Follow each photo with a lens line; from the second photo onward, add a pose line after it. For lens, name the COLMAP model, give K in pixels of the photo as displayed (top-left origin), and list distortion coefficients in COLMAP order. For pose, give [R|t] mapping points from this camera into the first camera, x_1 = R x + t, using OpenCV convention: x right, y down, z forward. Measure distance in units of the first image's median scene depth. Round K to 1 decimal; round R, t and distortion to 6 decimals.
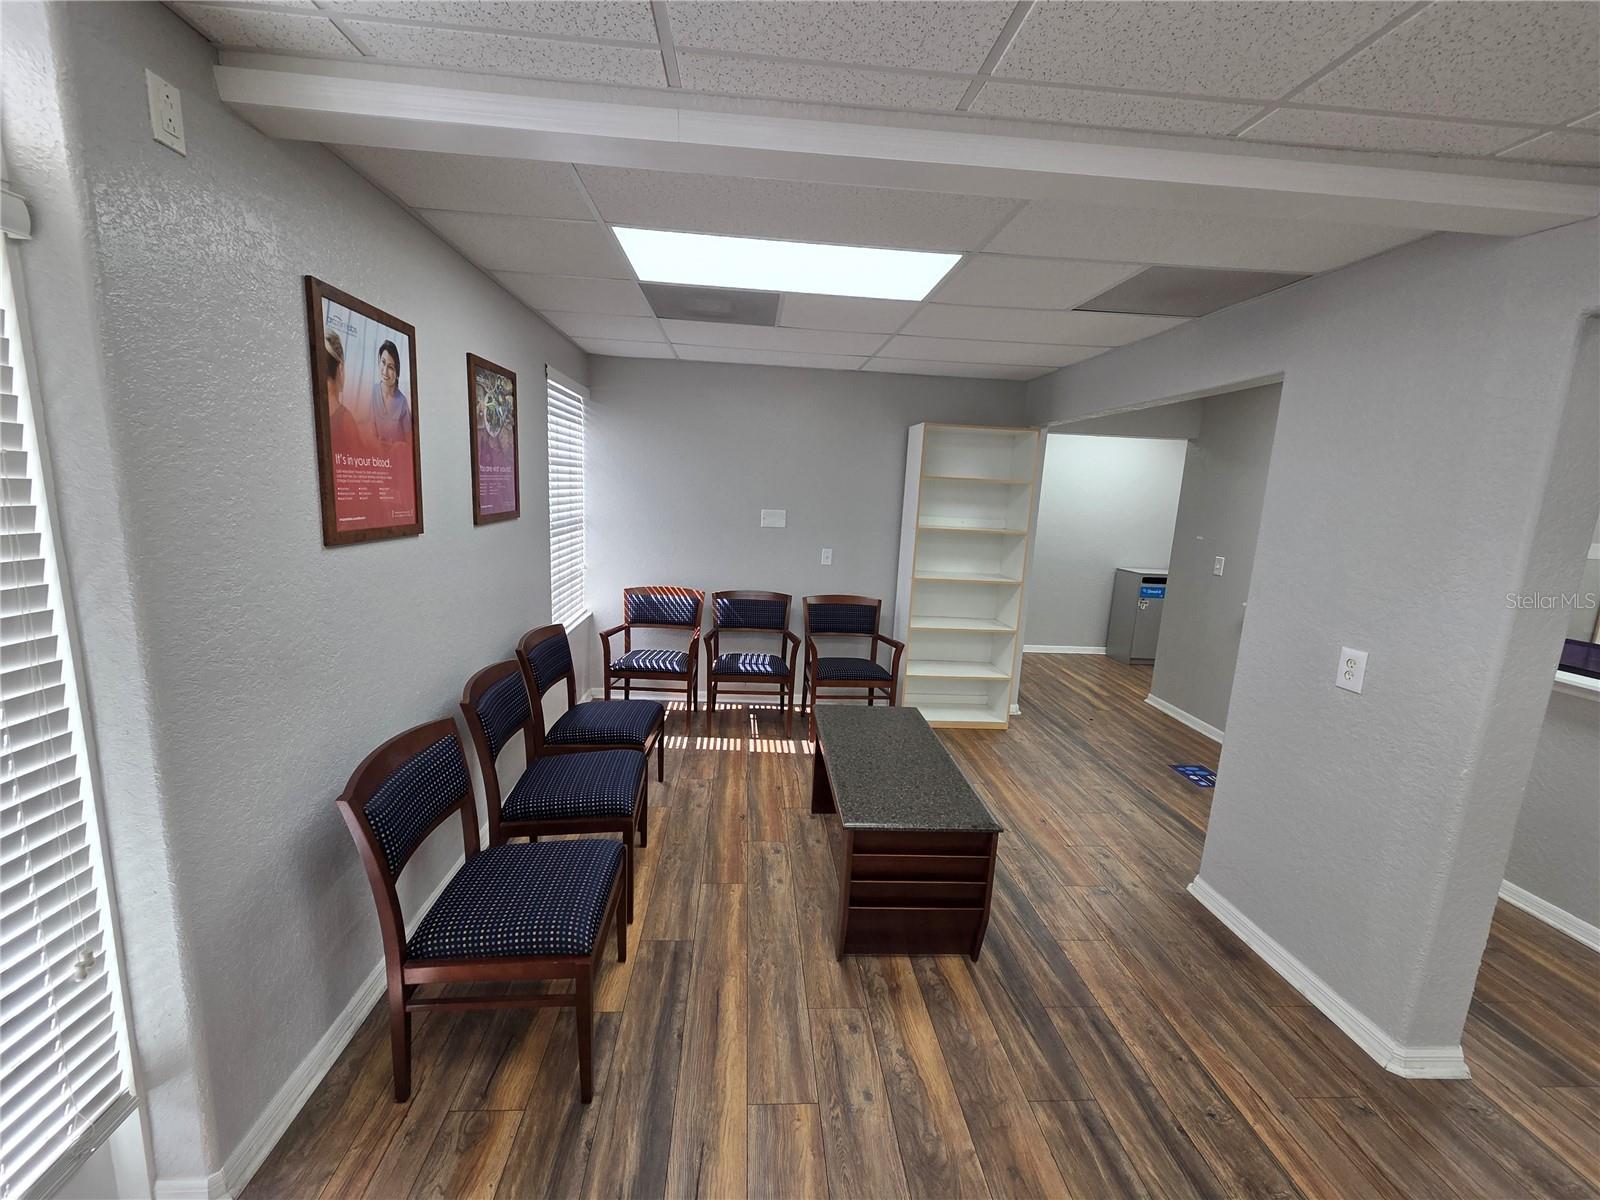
lens RADIAL K [[654.5, 0, 786.9], [0, 654.5, 603.7], [0, 0, 1]] dist [0.003752, 0.000077]
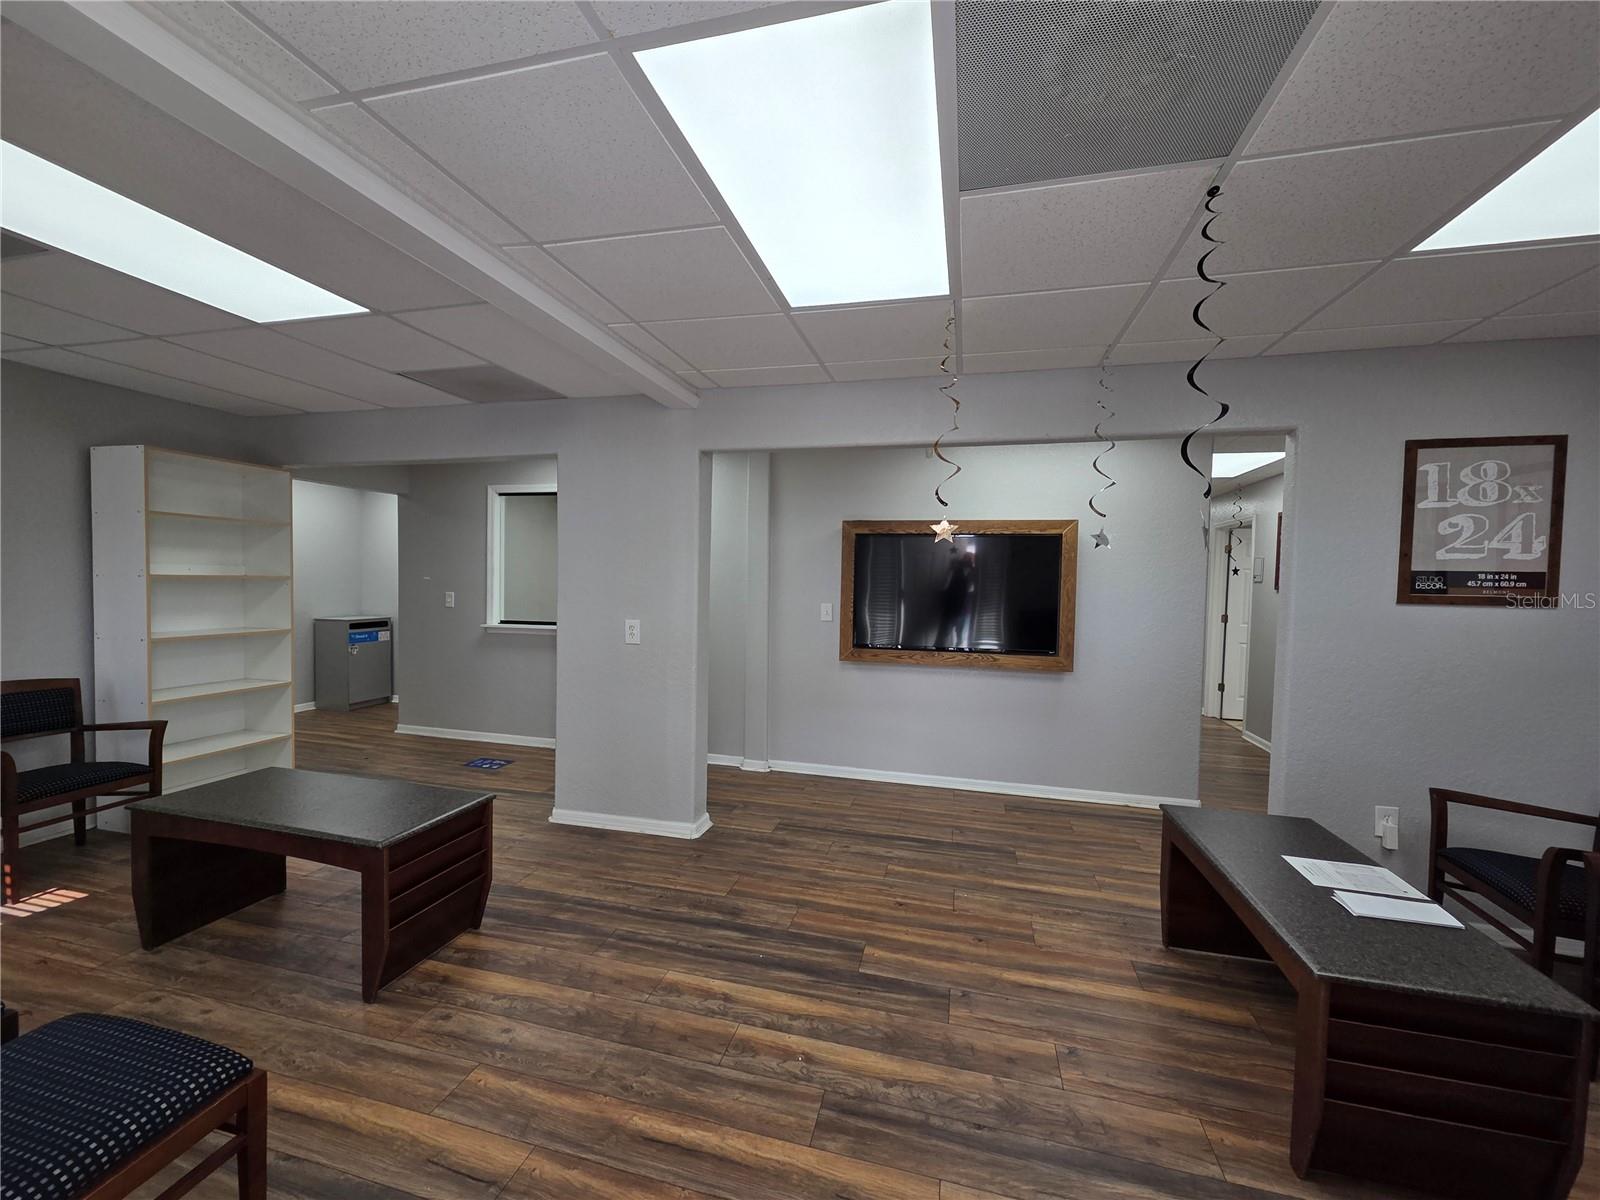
lens RADIAL K [[654.5, 0, 788.0], [0, 654.5, 603.3], [0, 0, 1]] dist [0.003752, 0.000077]
pose [[0.320043, -0.073280, 0.944565, -0.598563], [0.163006, 0.986395, 0.021295, 0.053928], [-0.933275, 0.147154, 0.327634, 0.042476]]
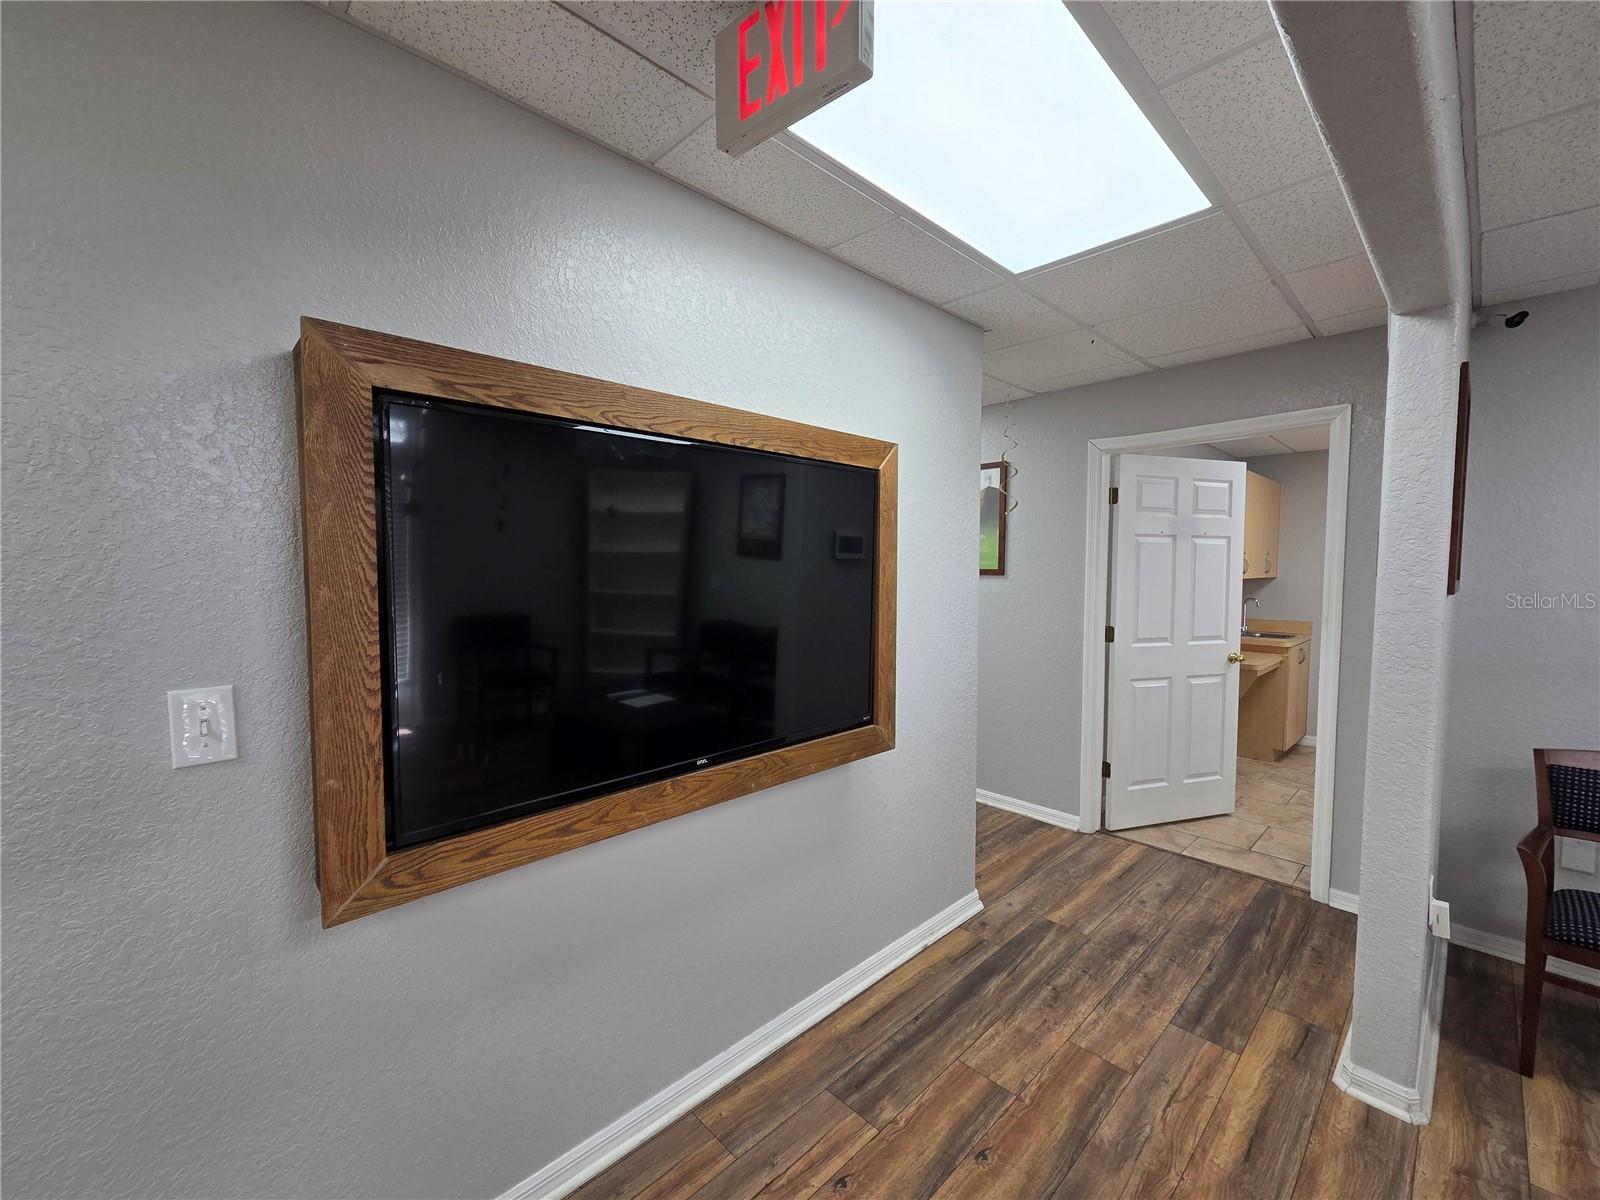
lens RADIAL K [[654.5, 0, 786.2], [0, 654.5, 604.3], [0, 0, 1]] dist [0.003752, 0.000077]
pose [[-0.639685, -0.090960, 0.763236, 0.817565], [0.105273, 0.973248, 0.204220, 0.008817], [-0.761394, 0.210985, -0.612997, 0.578614]]
